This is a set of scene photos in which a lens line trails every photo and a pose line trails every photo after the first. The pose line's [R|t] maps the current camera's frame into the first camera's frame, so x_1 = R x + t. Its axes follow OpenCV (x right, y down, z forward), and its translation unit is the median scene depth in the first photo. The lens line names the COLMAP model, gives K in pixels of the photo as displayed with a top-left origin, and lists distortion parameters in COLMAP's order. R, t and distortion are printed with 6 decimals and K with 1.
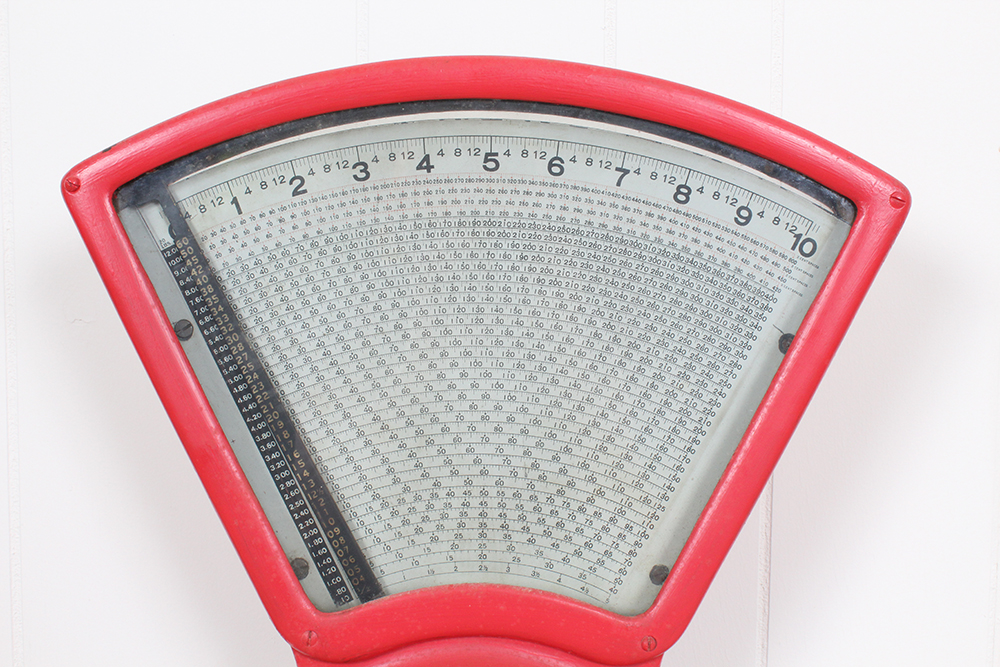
lens RADIAL K [[1320.7, 0, 497.6], [0, 1320.7, 334.8], [0, 0, 1]] dist [-0.032552, 0.000000]
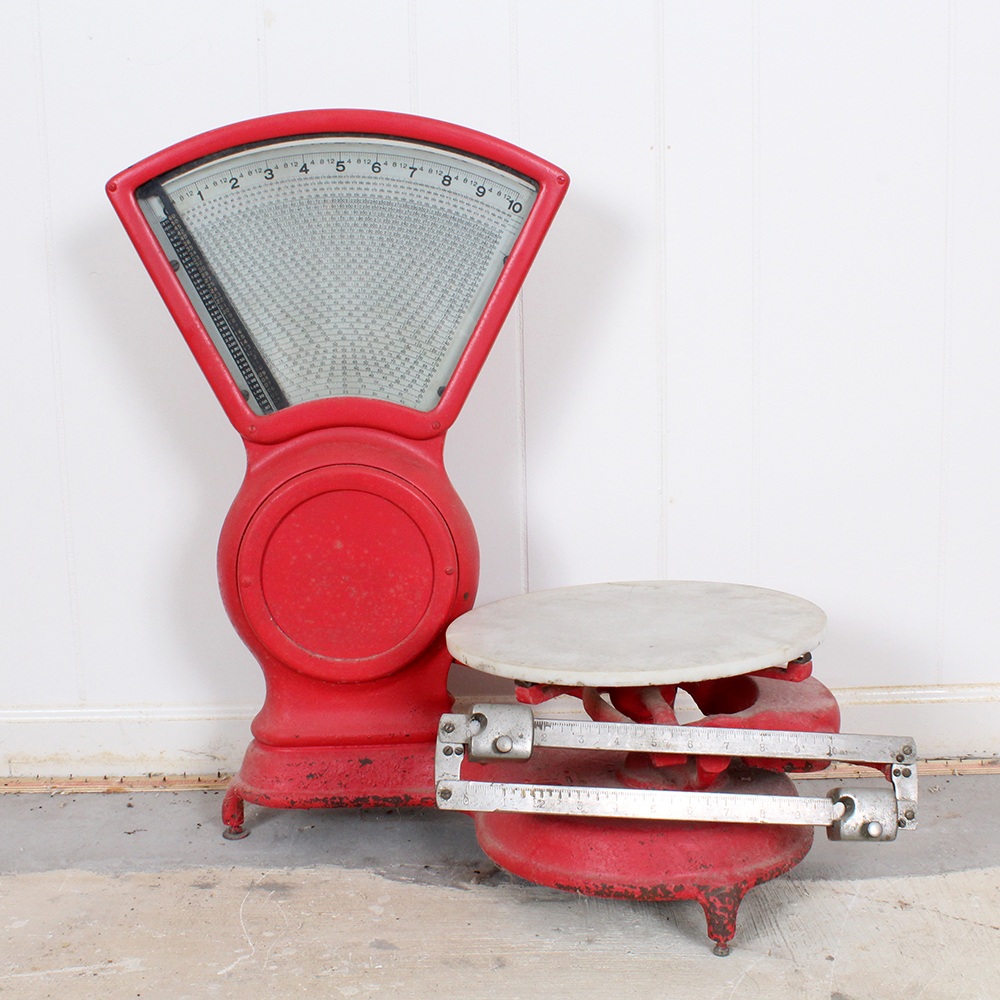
lens RADIAL K [[1825.6, 0, 502.3], [0, 1825.6, 498.6], [0, 0, 1]] dist [-0.077744, 0.000000]
pose [[0.998424, -0.039987, 0.039370, 0.100148], [0.037762, 0.997732, 0.055714, 0.192956], [-0.041509, -0.054140, 0.997670, -1.523909]]
